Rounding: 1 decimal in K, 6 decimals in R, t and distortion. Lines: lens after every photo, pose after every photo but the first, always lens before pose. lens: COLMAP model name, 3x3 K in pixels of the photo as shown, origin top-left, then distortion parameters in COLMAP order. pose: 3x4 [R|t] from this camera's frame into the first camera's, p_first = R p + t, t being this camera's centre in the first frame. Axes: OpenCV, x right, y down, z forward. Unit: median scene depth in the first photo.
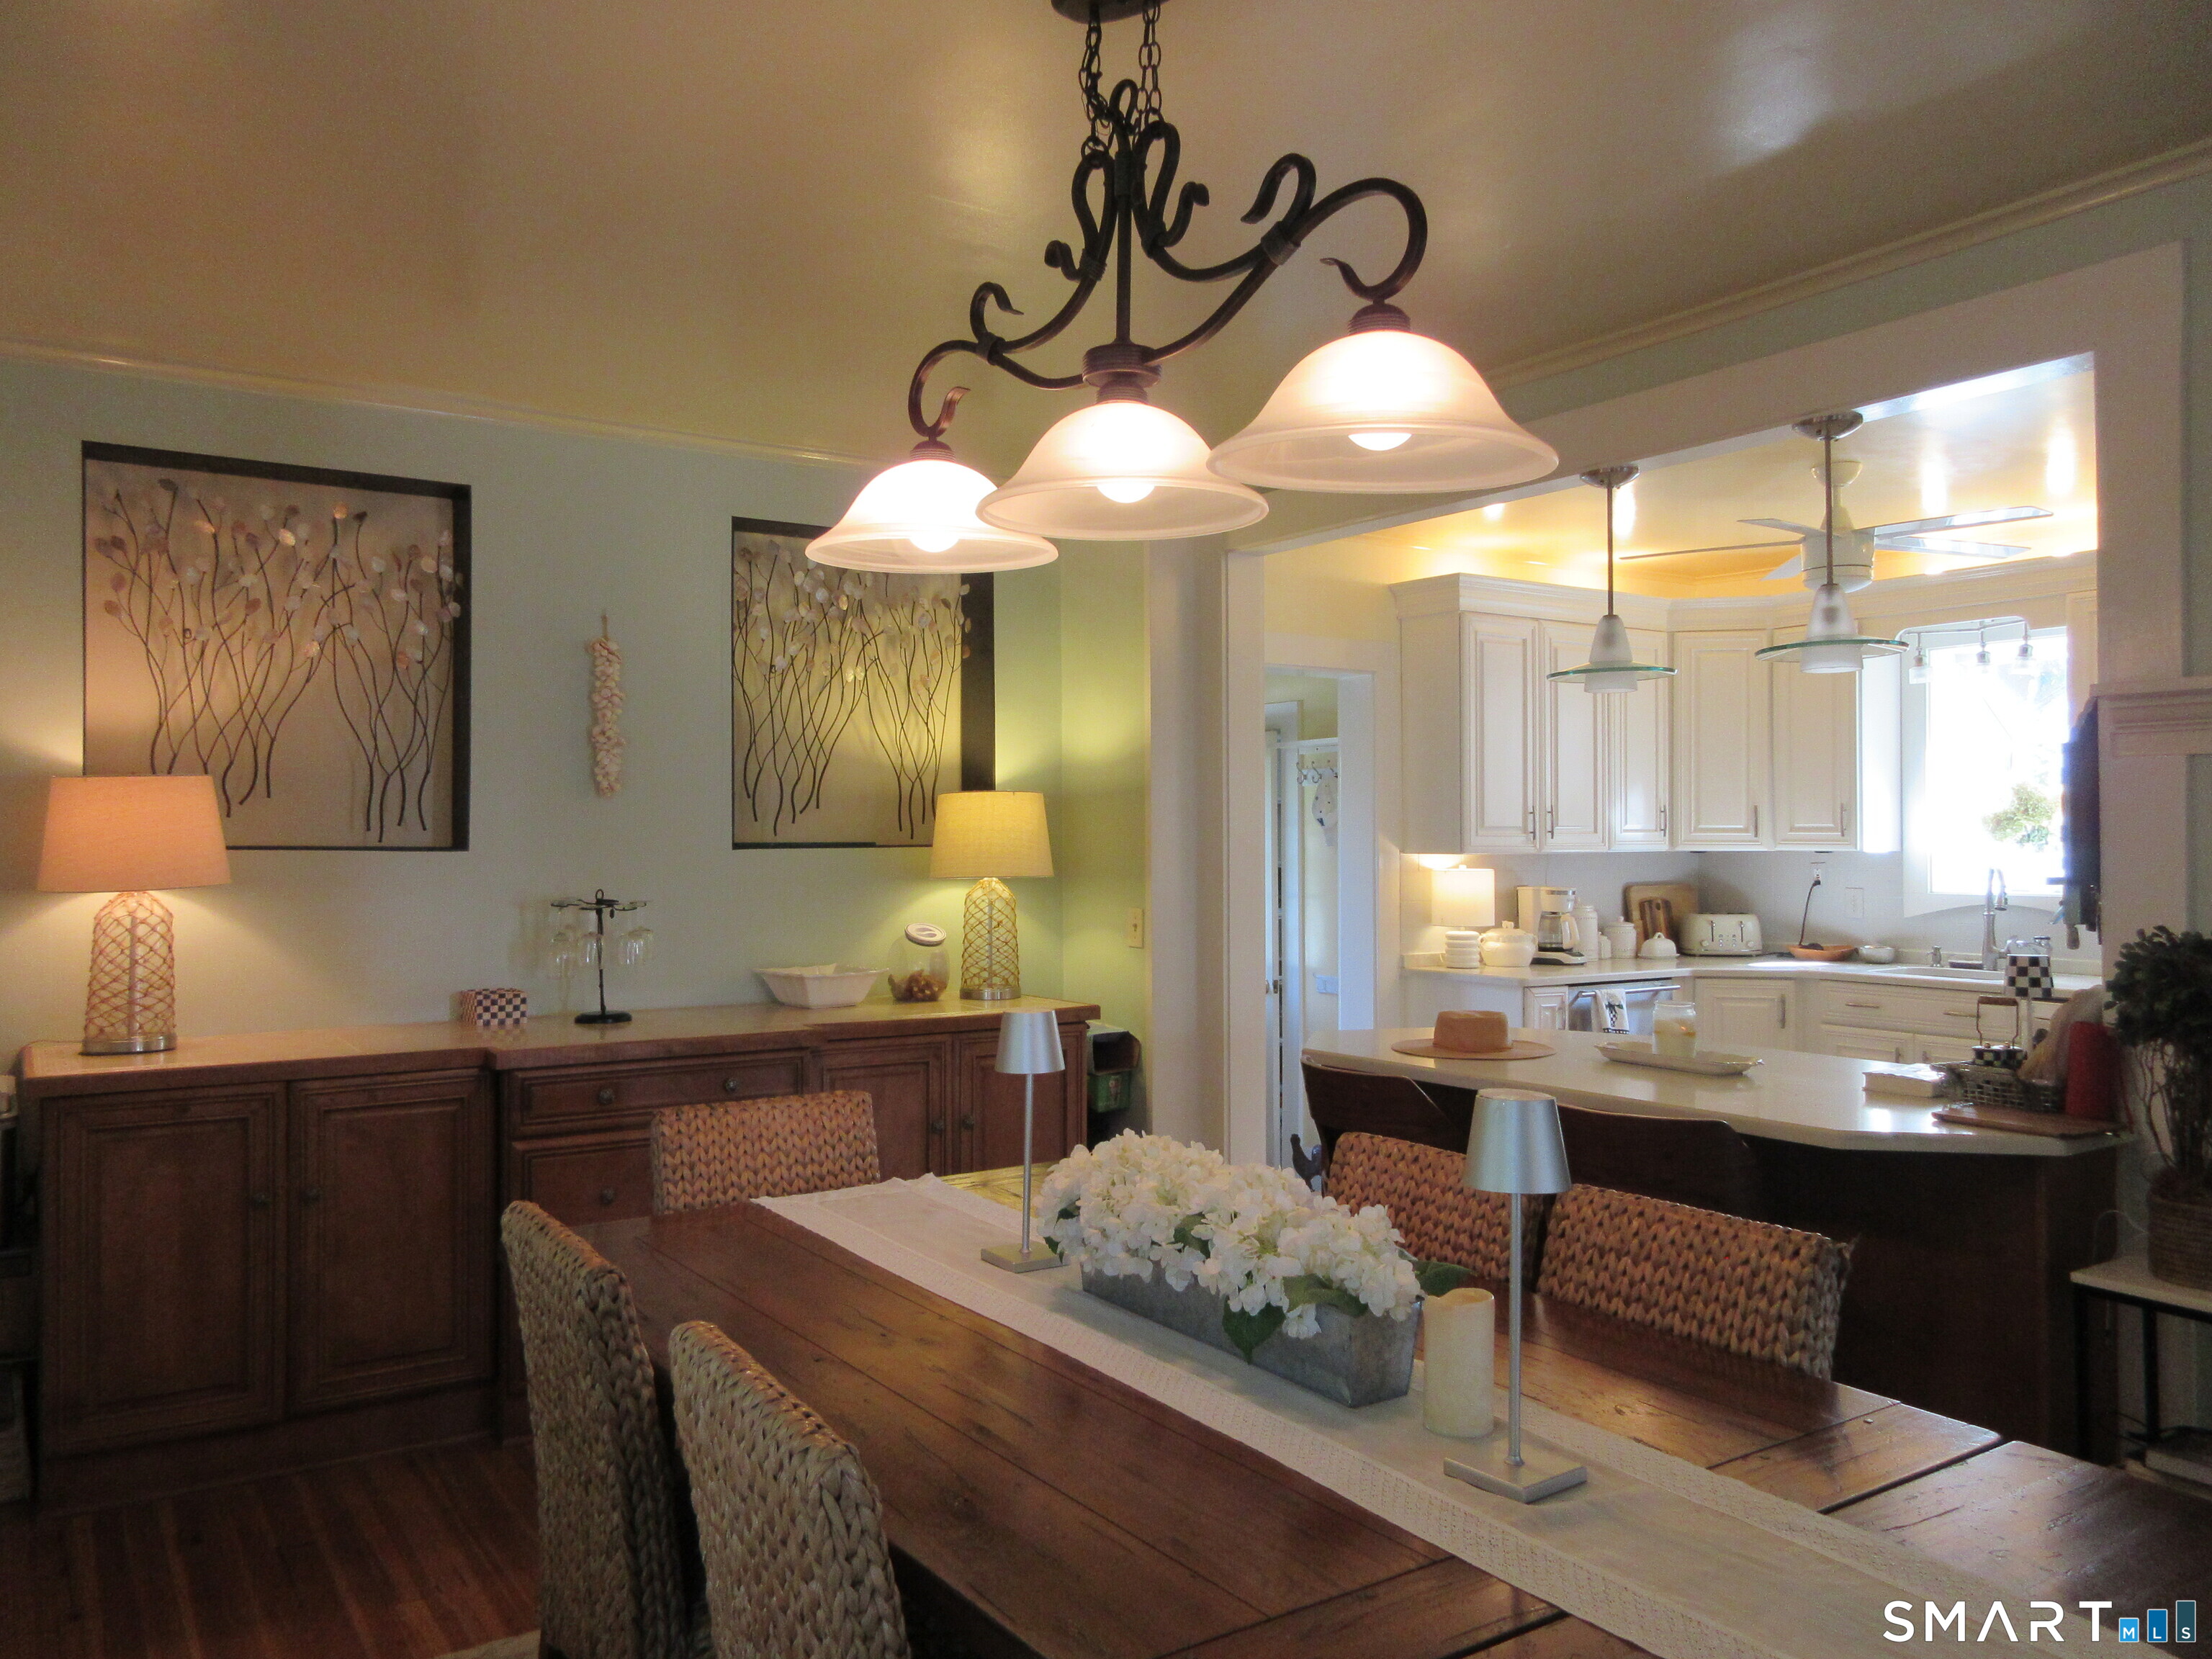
lens RADIAL K [[1656.1, 0, 1108.1], [0, 1656.1, 831.6], [0, 0, 1]] dist [-0.002505, 0.005167]
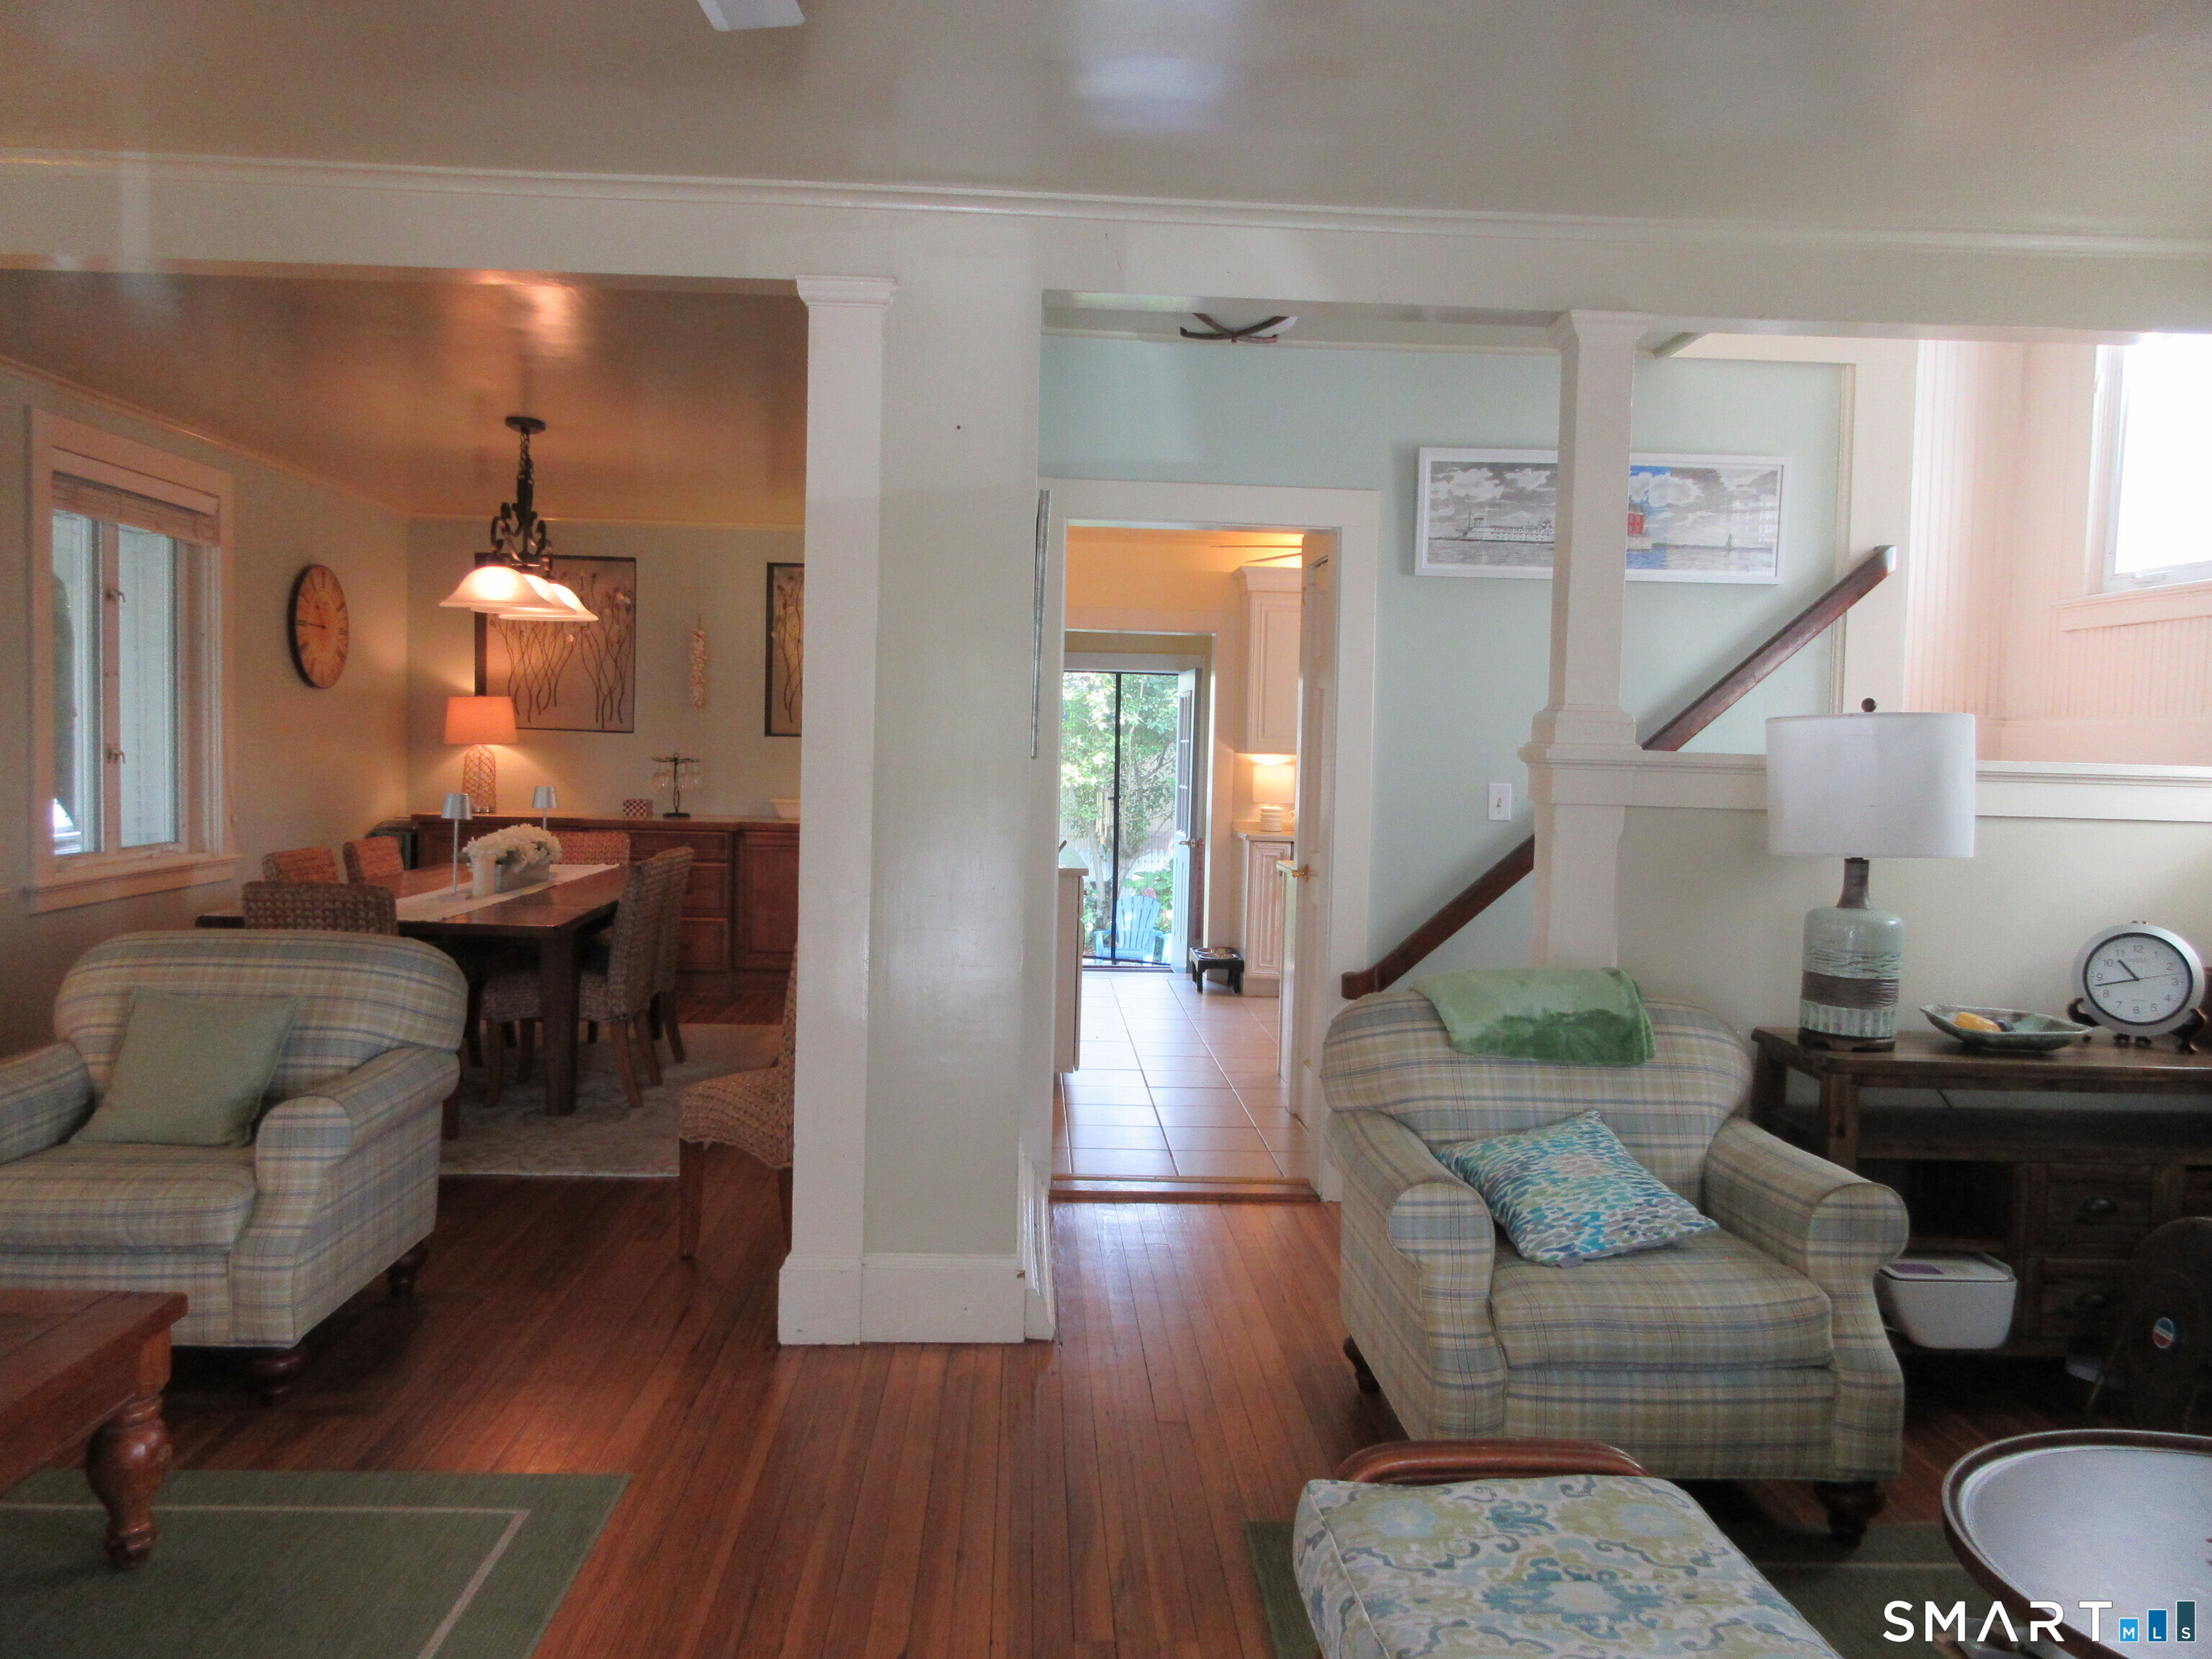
lens RADIAL K [[1656.1, 0, 1105.8], [0, 1656.1, 828.0], [0, 0, 1]] dist [-0.002505, 0.005167]
pose [[0.852161, 0.049445, -0.520938, 1.224877], [-0.023884, 0.998163, 0.055671, 0.000757], [0.522734, -0.034999, 0.851777, -0.480457]]
